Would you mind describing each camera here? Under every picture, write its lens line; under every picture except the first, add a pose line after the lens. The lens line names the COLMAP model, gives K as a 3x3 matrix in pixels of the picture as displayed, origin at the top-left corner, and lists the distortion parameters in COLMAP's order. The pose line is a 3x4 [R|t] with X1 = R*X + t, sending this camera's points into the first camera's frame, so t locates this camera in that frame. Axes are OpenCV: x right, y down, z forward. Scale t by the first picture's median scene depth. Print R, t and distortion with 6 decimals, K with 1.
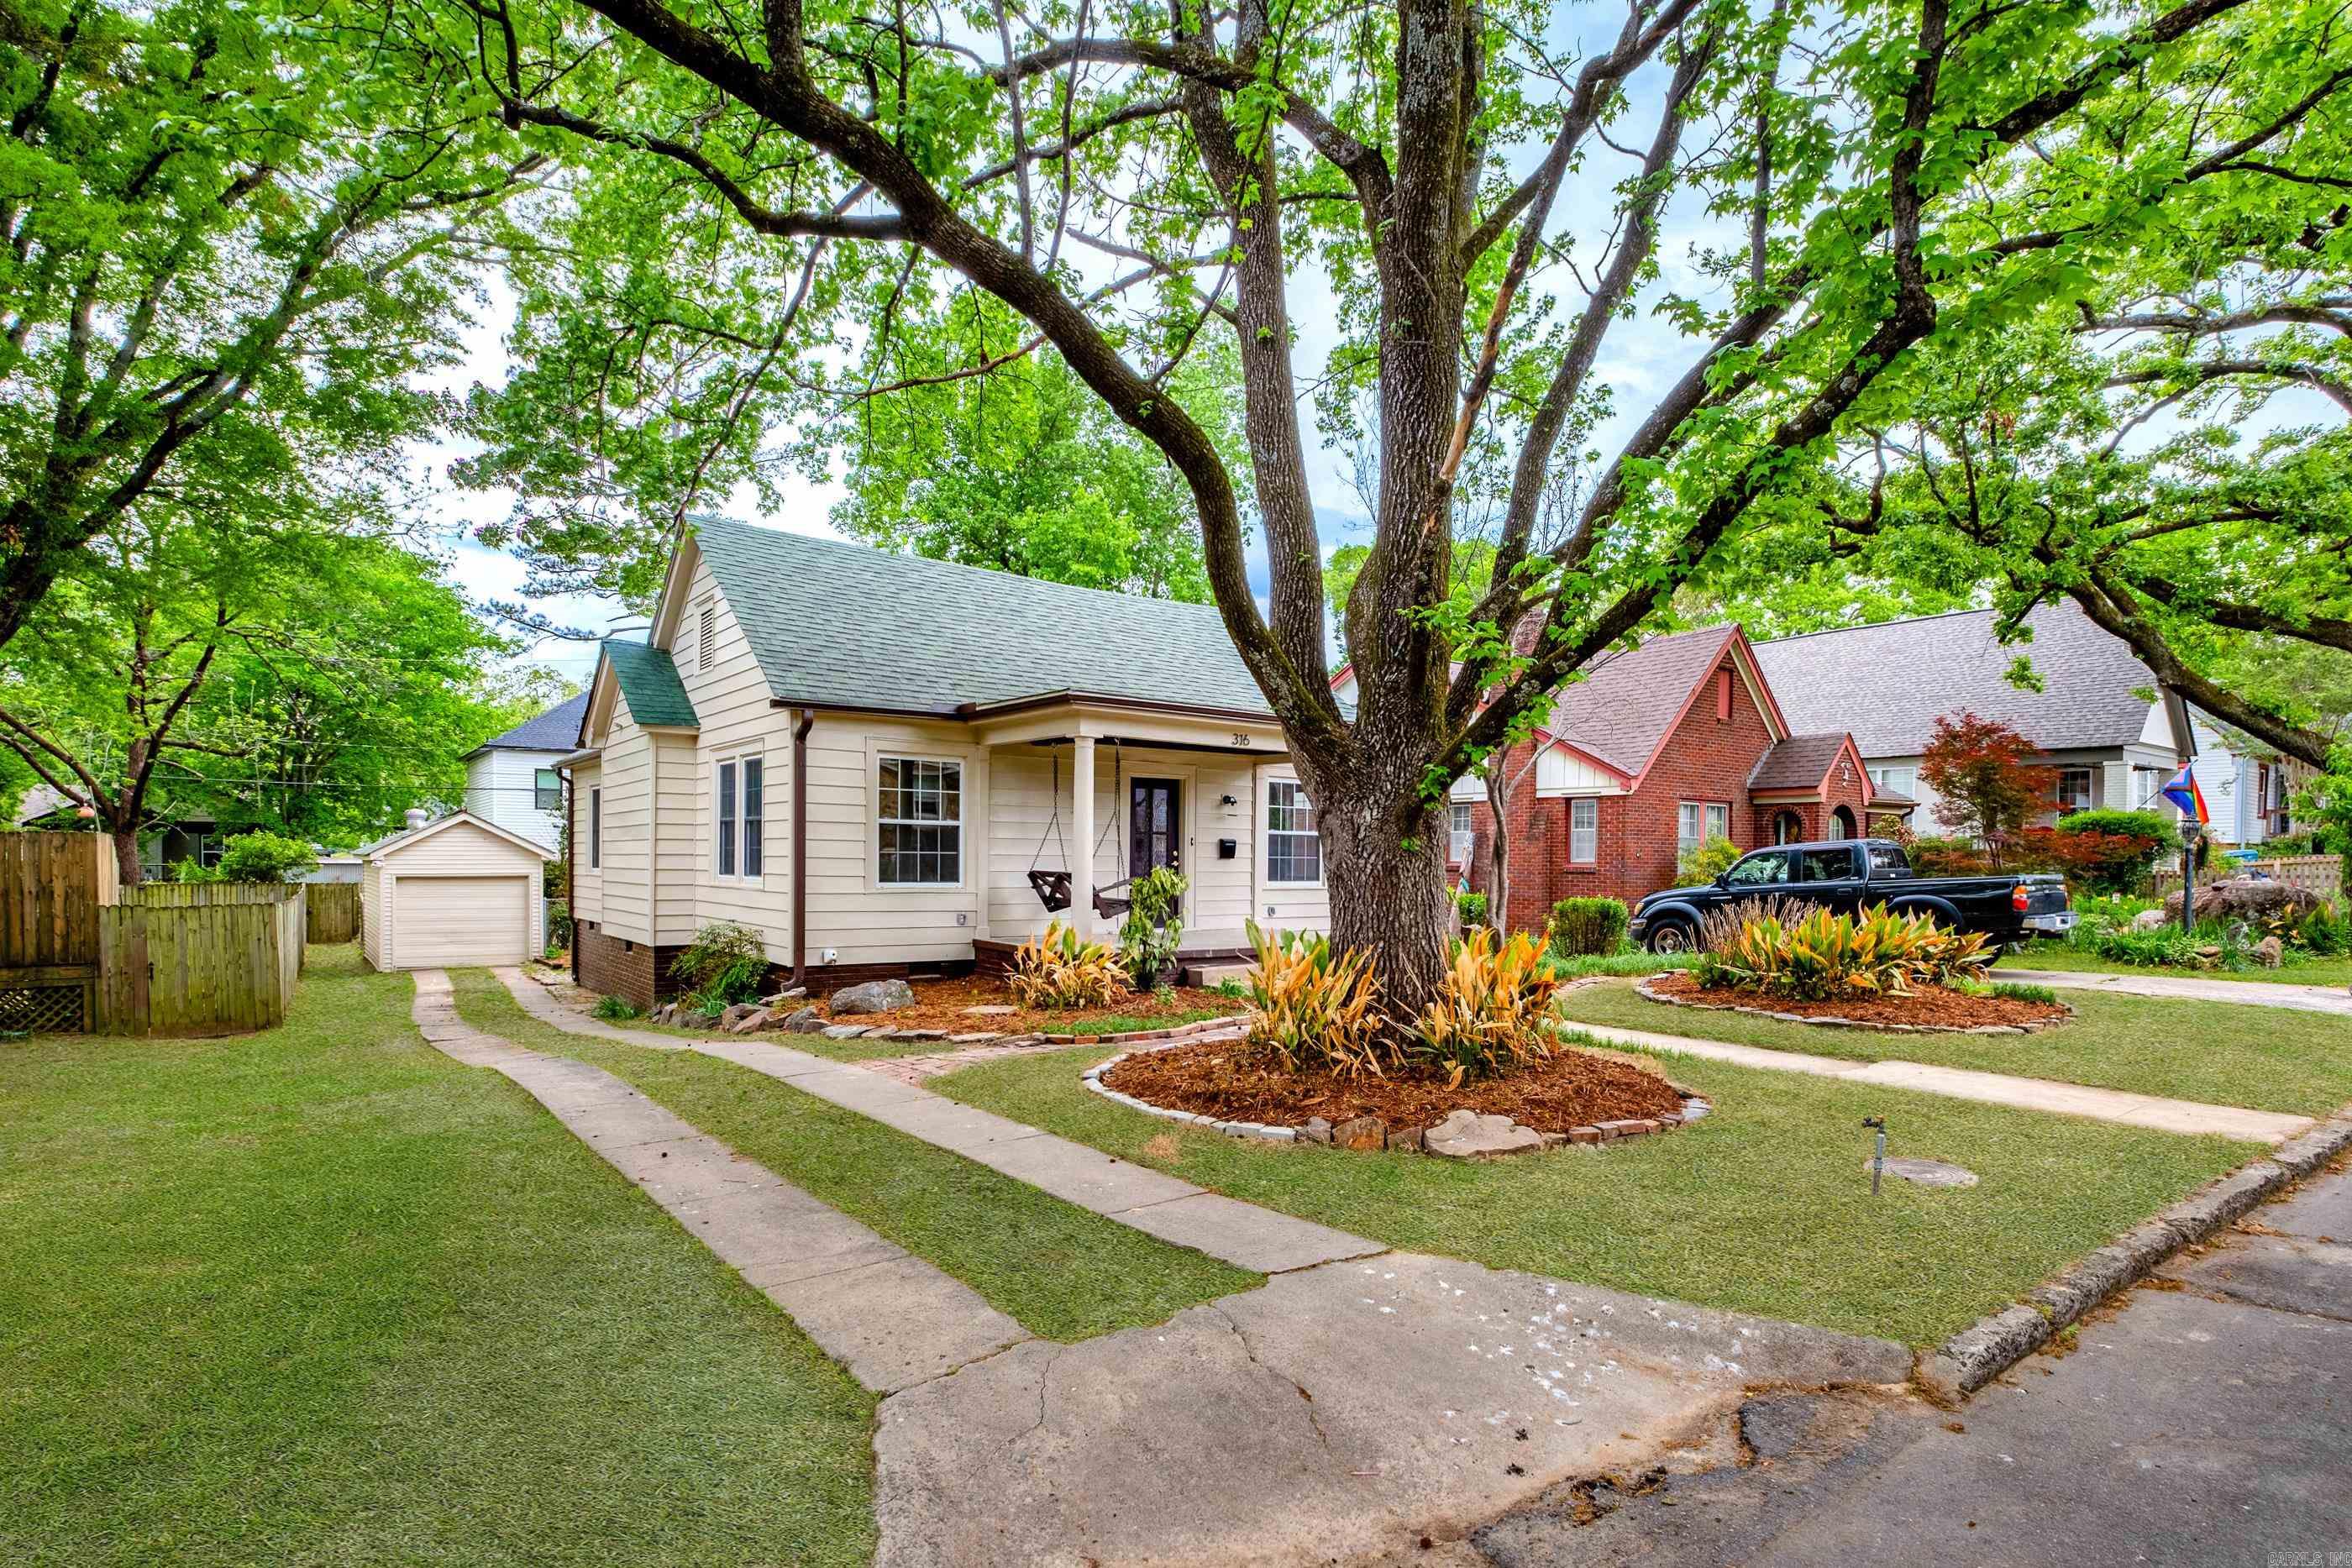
lens RADIAL K [[1227.4, 0, 1172.1], [0, 1227.4, 883.3], [0, 0, 1]] dist [0.051266, 0.000393]
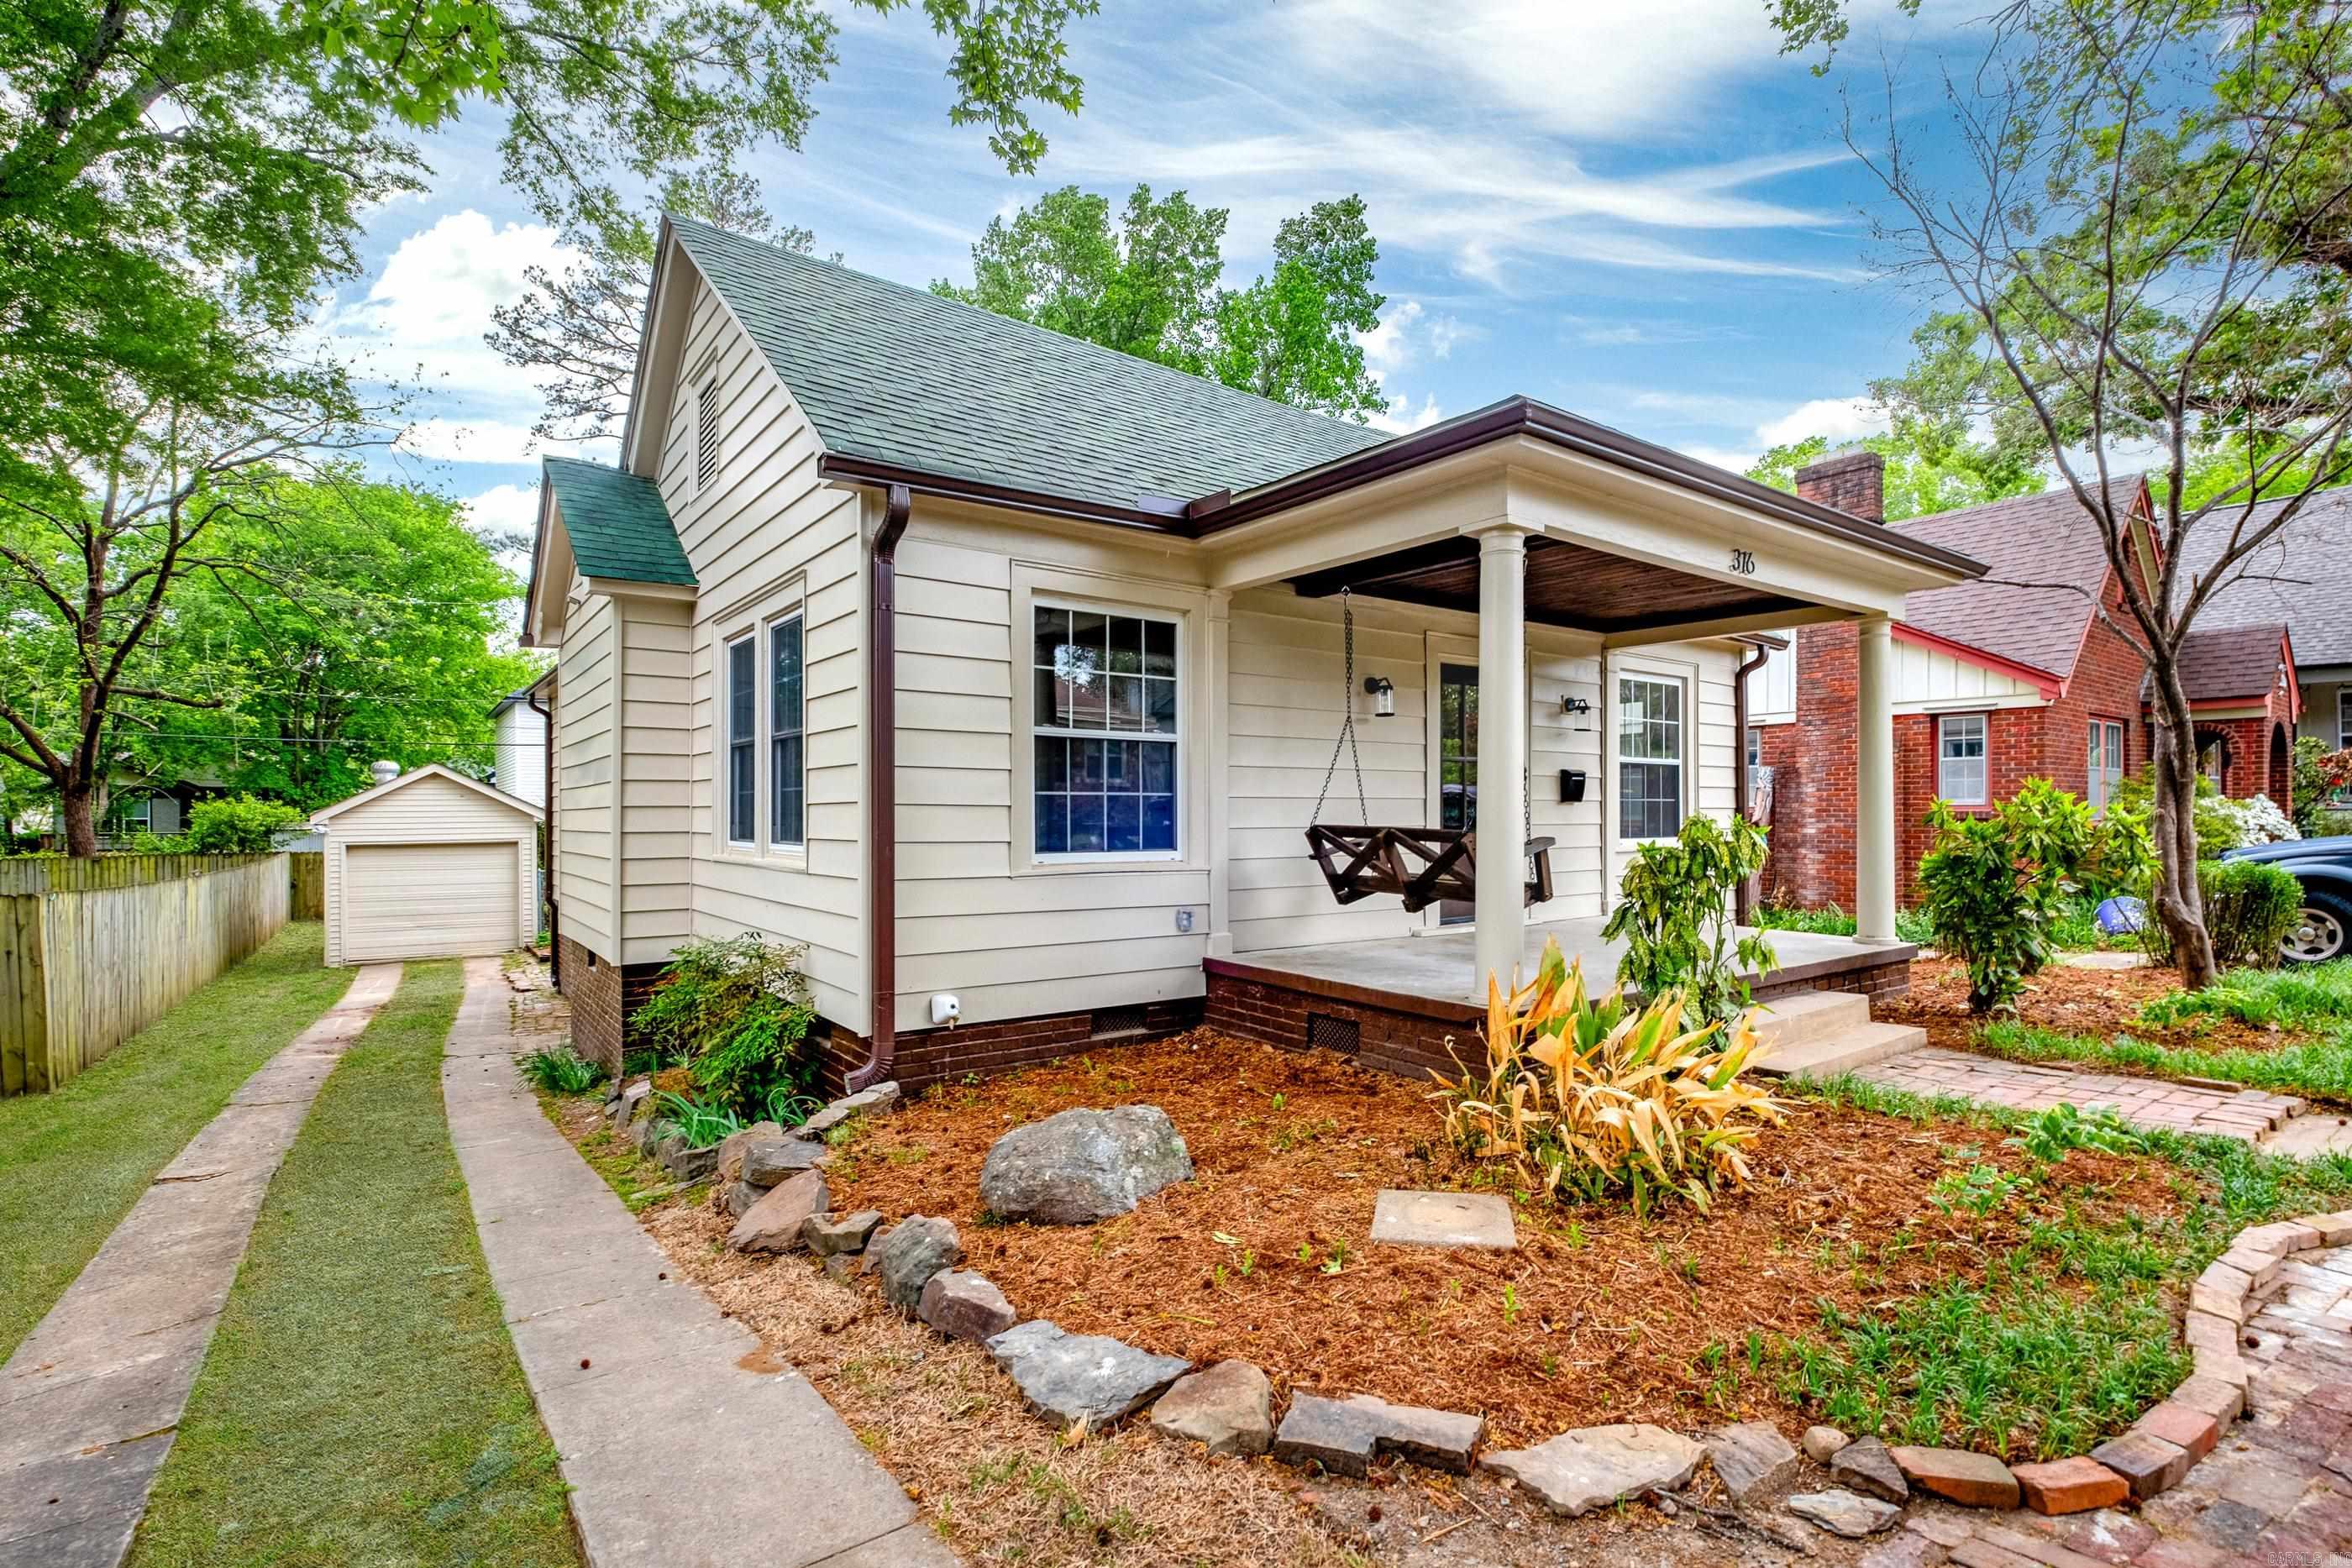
lens RADIAL K [[1100.0, 0, 1174.3], [0, 1100.0, 815.9], [0, 0, 1]] dist [0.016963, -0.000465]
pose [[0.999915, -0.013072, -0.000059, -0.174715], [0.013069, 0.999739, -0.018754, -0.006537], [0.000304, 0.018752, 0.999824, 0.530917]]
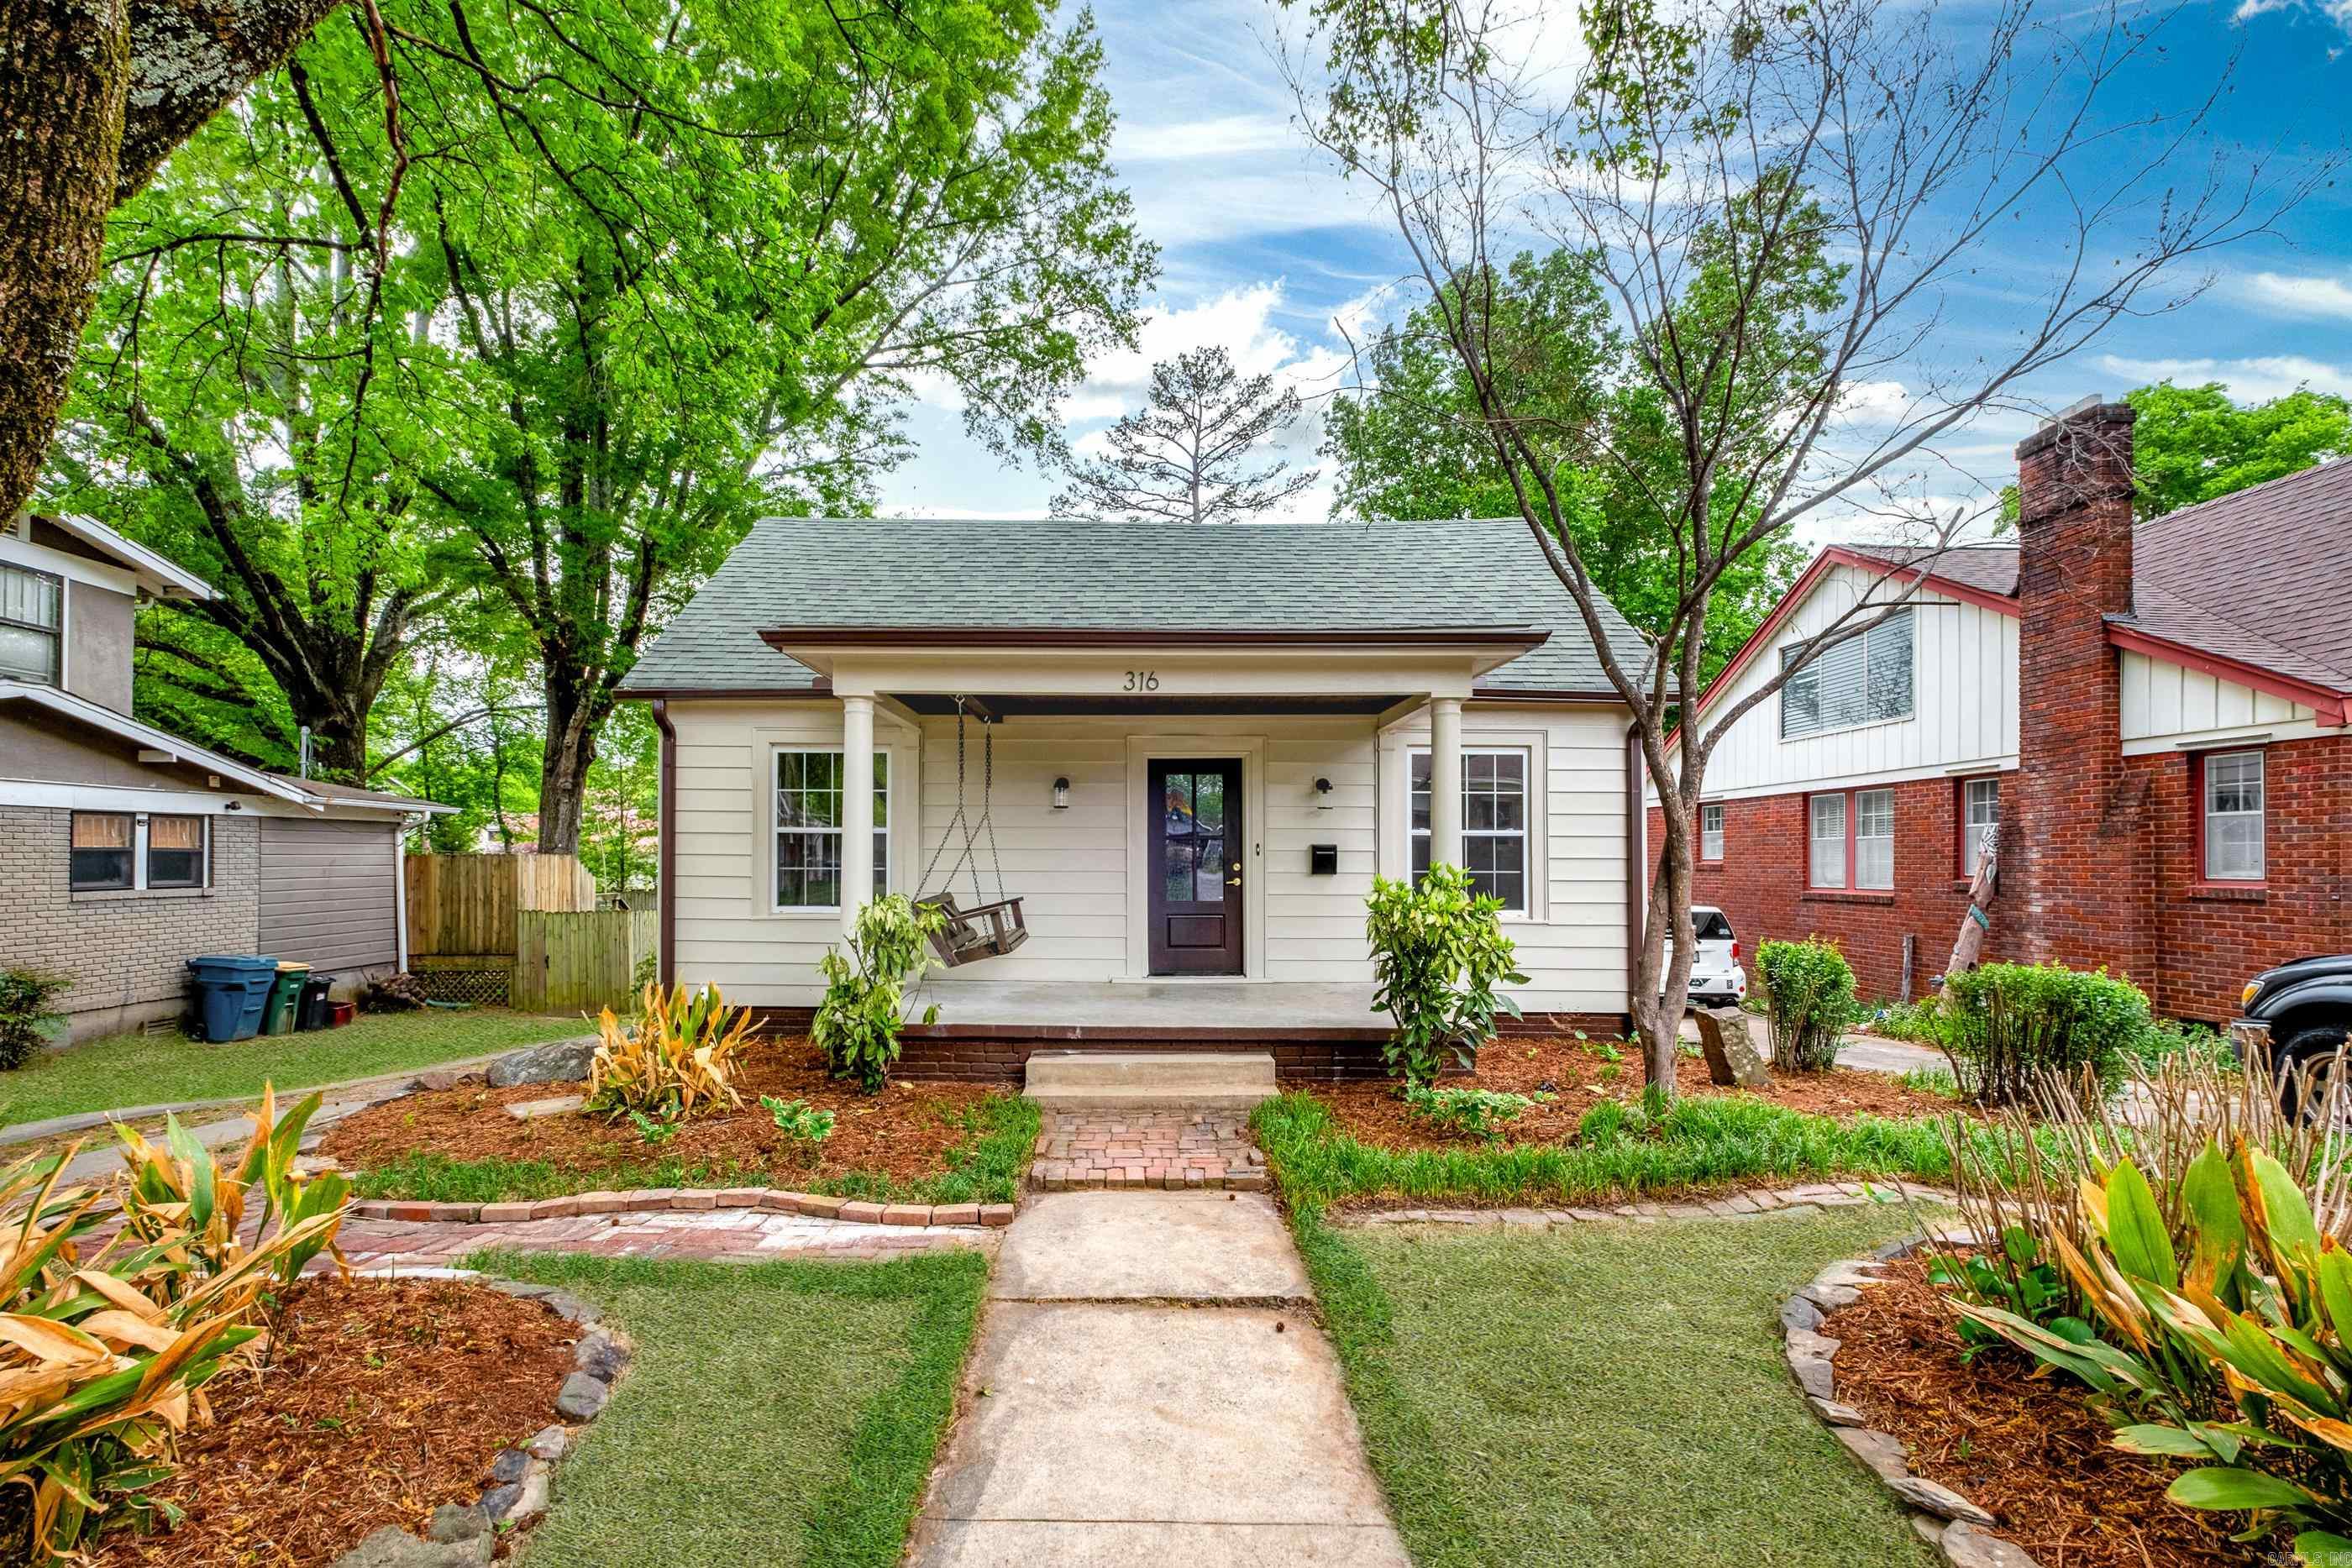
lens RADIAL K [[1045.4, 0, 1109.8], [0, 1045.4, 867.5], [0, 0, 1]] dist [0.001353, -0.000506]
pose [[0.788672, -0.003986, -0.614801, 0.344823], [-0.008253, 0.999820, -0.017069, -0.015582], [0.614759, 0.018536, 0.788497, 0.570039]]
